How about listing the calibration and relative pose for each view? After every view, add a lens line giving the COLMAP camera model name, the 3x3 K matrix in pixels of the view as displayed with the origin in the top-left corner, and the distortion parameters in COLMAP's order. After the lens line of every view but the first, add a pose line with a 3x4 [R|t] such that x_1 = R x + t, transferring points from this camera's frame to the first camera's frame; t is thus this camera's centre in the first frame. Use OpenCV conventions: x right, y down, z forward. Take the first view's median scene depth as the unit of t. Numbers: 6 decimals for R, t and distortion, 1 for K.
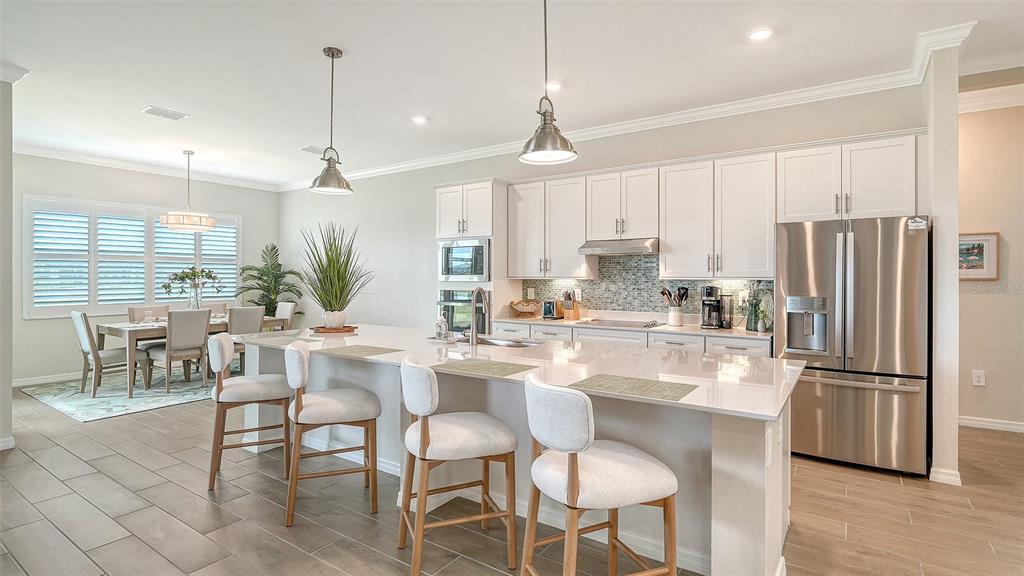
lens RADIAL K [[492.5, 0, 514.4], [0, 492.5, 278.1], [0, 0, 1]] dist [-0.000279, -0.000105]
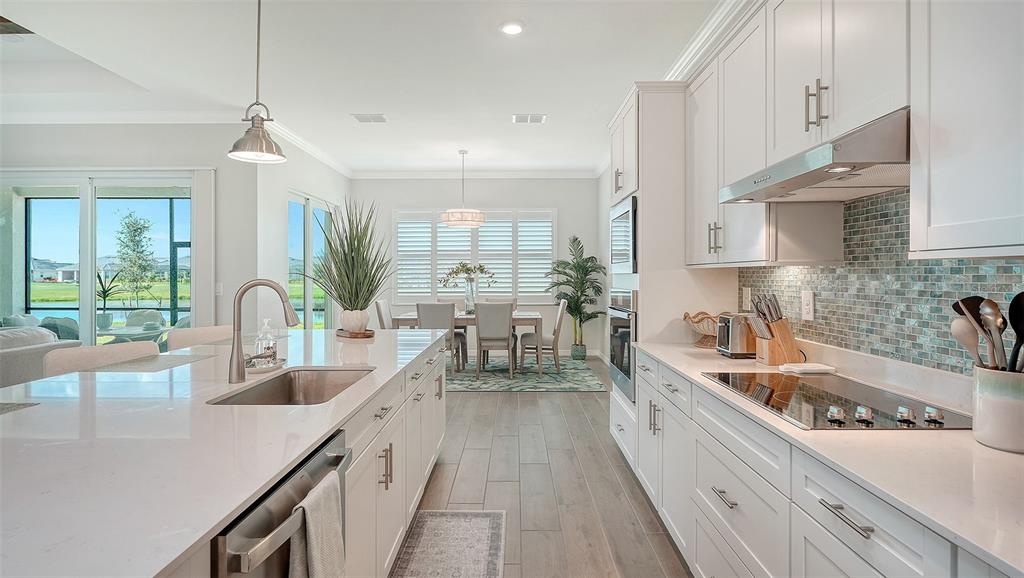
lens RADIAL K [[512.8, 0, 511.1], [0, 512.8, 287.7], [0, 0, 1]] dist [-0.001881, -0.001497]
pose [[0.551705, 0.016312, -0.833880, 0.348199], [0.003148, 0.999761, 0.021640, 0.009674], [0.834034, -0.014564, 0.551521, 0.563763]]
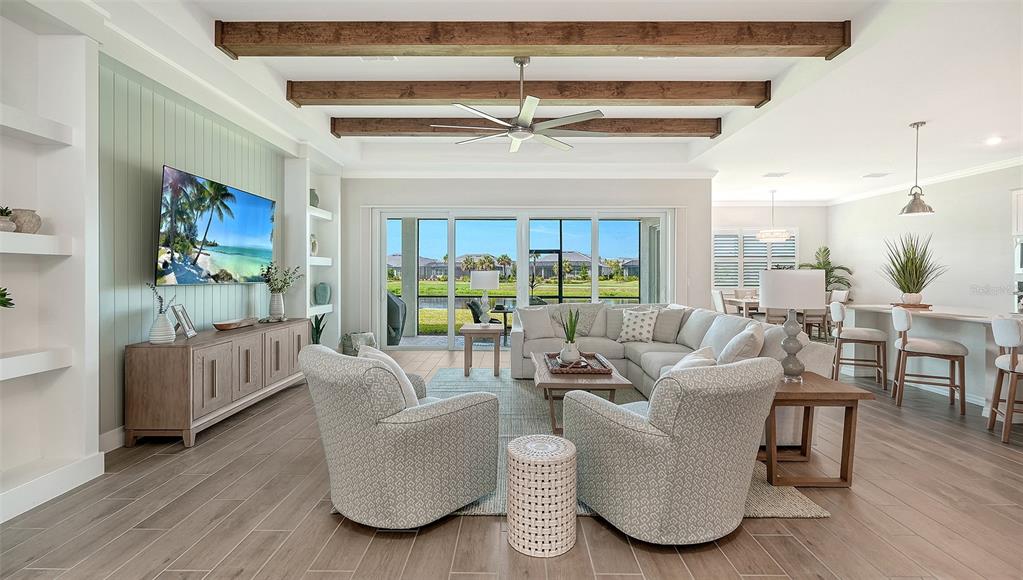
lens RADIAL K [[443.4, 0, 512.8], [0, 443.4, 273.9], [0, 0, 1]] dist [0.004591, -0.000412]
pose [[0.552899, -0.001551, -0.833247, 0.060237], [0.000701, 0.999999, -0.001396, 0.008118], [0.833248, 0.000188, 0.552899, -0.535226]]
